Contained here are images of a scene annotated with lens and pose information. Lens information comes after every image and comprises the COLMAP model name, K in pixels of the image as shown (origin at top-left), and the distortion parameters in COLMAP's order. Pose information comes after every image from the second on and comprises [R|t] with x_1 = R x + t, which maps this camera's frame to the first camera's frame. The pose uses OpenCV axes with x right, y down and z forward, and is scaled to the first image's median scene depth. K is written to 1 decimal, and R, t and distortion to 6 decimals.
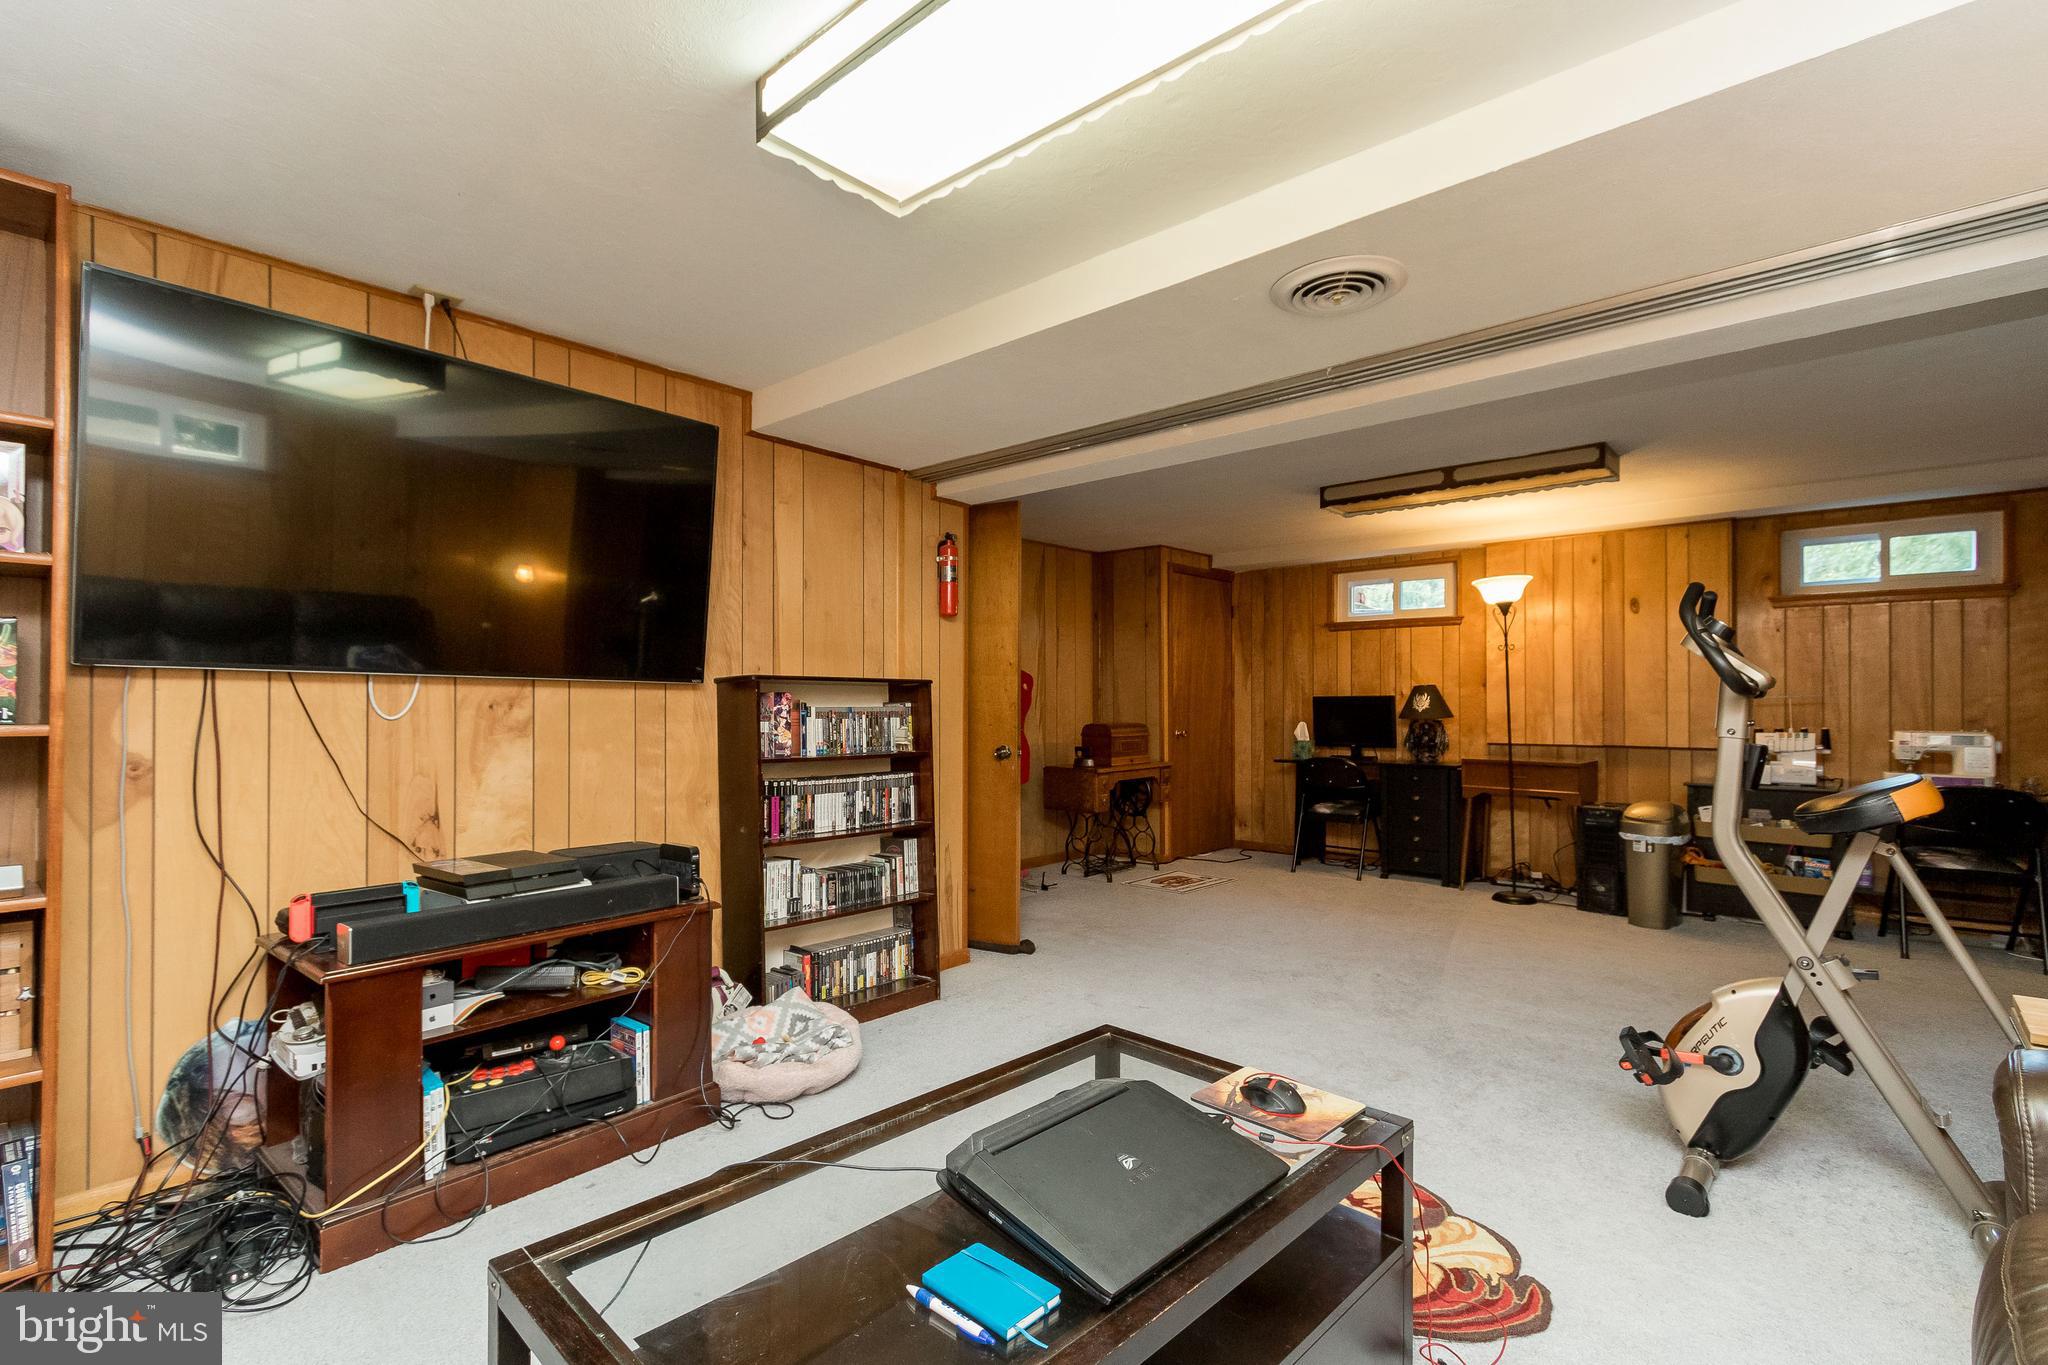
lens RADIAL K [[959.3, 0, 1020.0], [0, 959.3, 698.7], [0, 0, 1]] dist [0.032936, -0.013905]
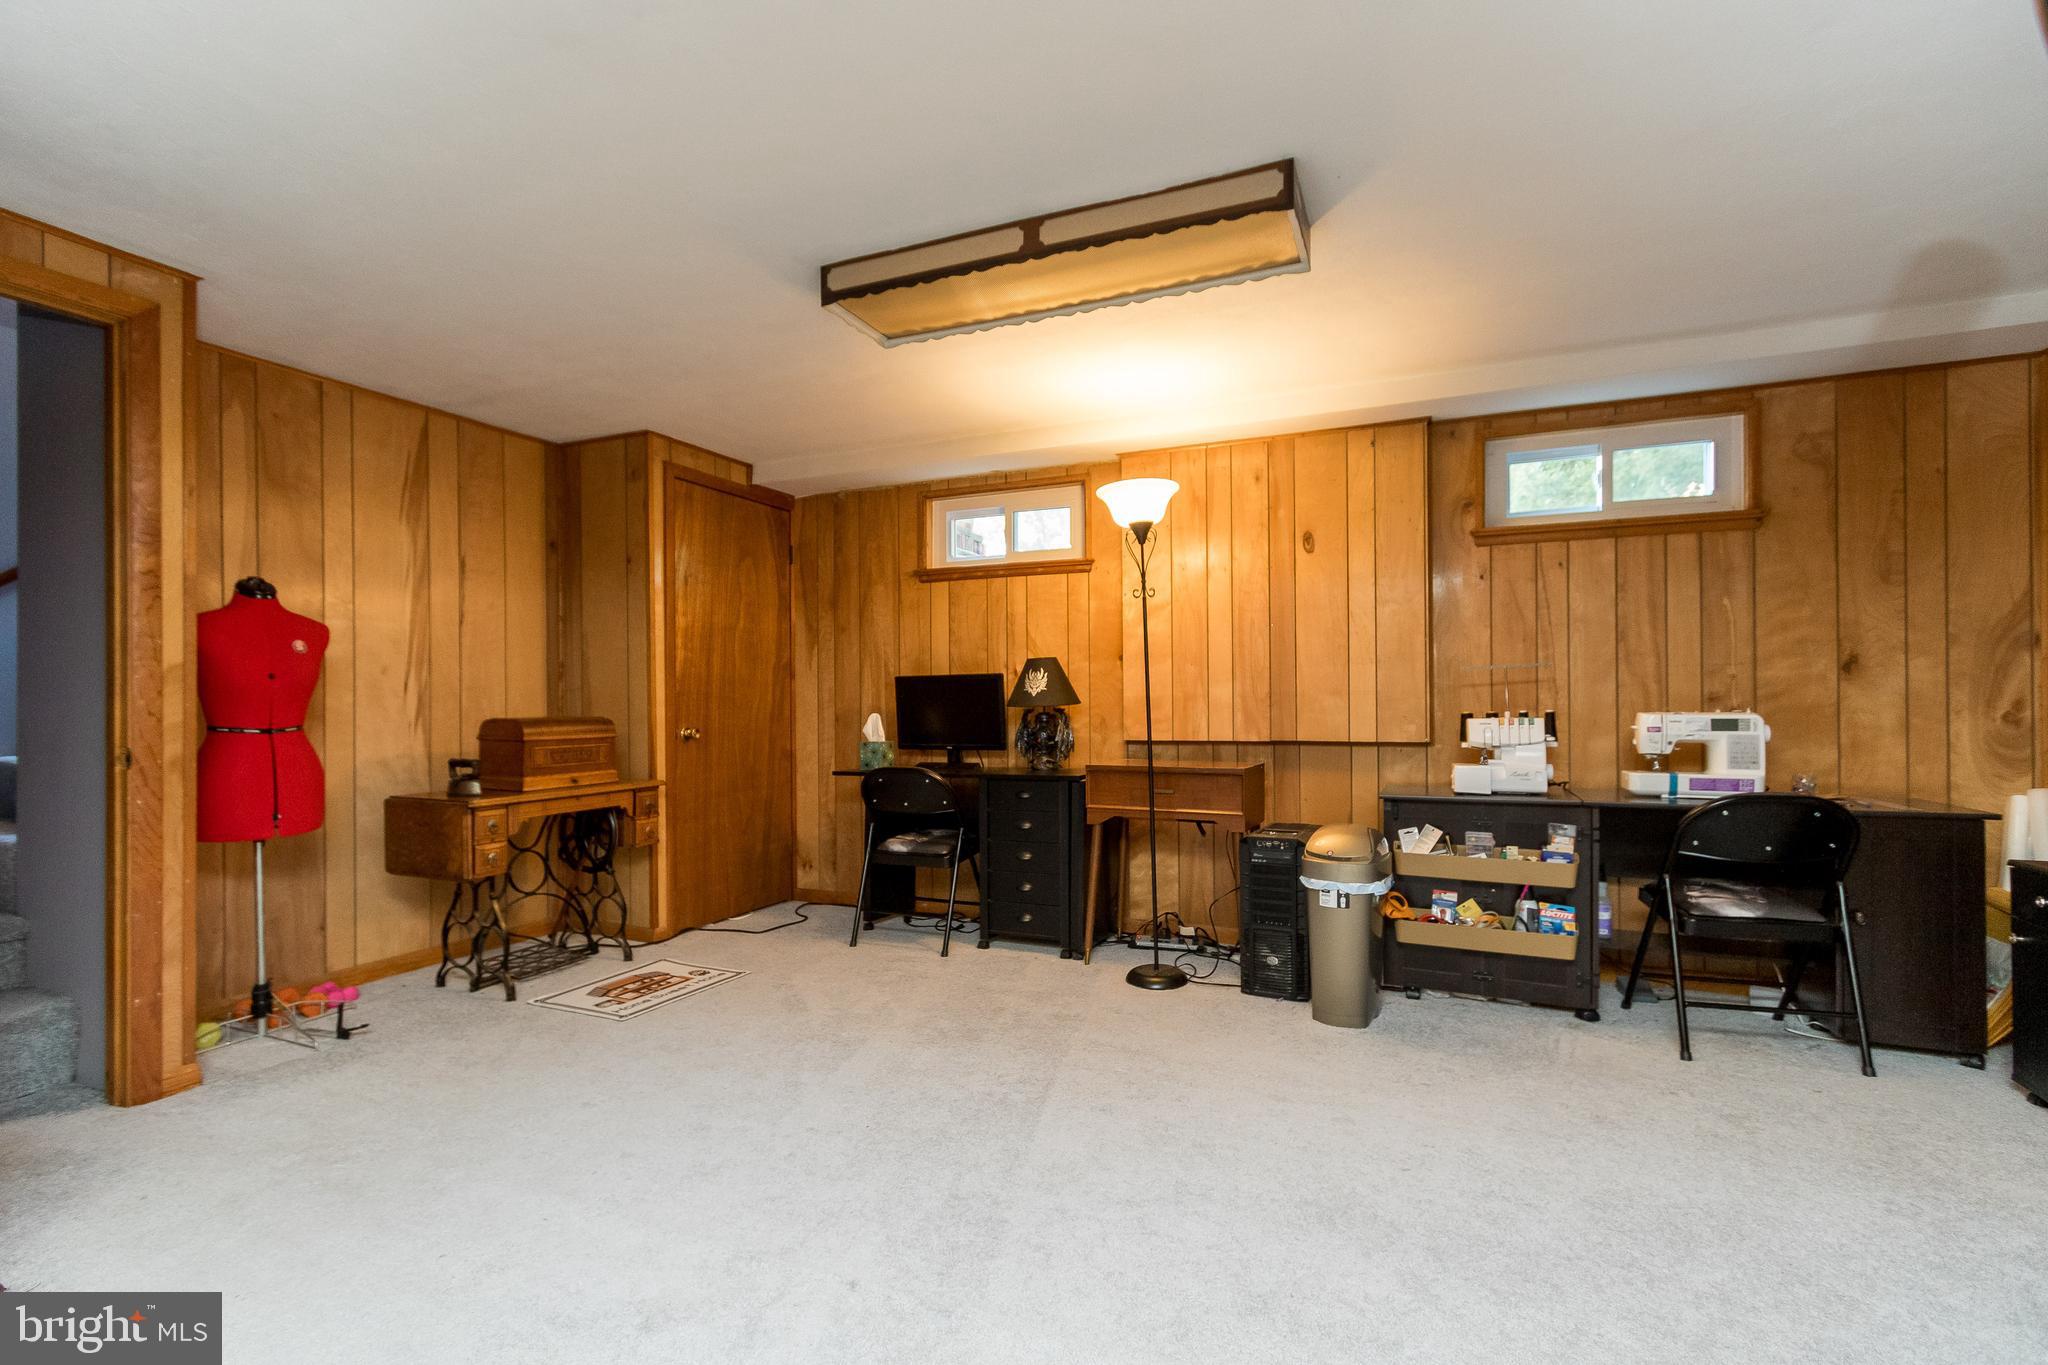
lens RADIAL K [[966.7, 0, 1010.5], [0, 966.7, 705.9], [0, 0, 1]] dist [0.001943, -0.002211]
pose [[0.953839, -0.005722, 0.300264, 0.199996], [0.004399, 0.999977, 0.005081, 0.017248], [-0.300287, -0.003526, 0.953843, 0.366796]]
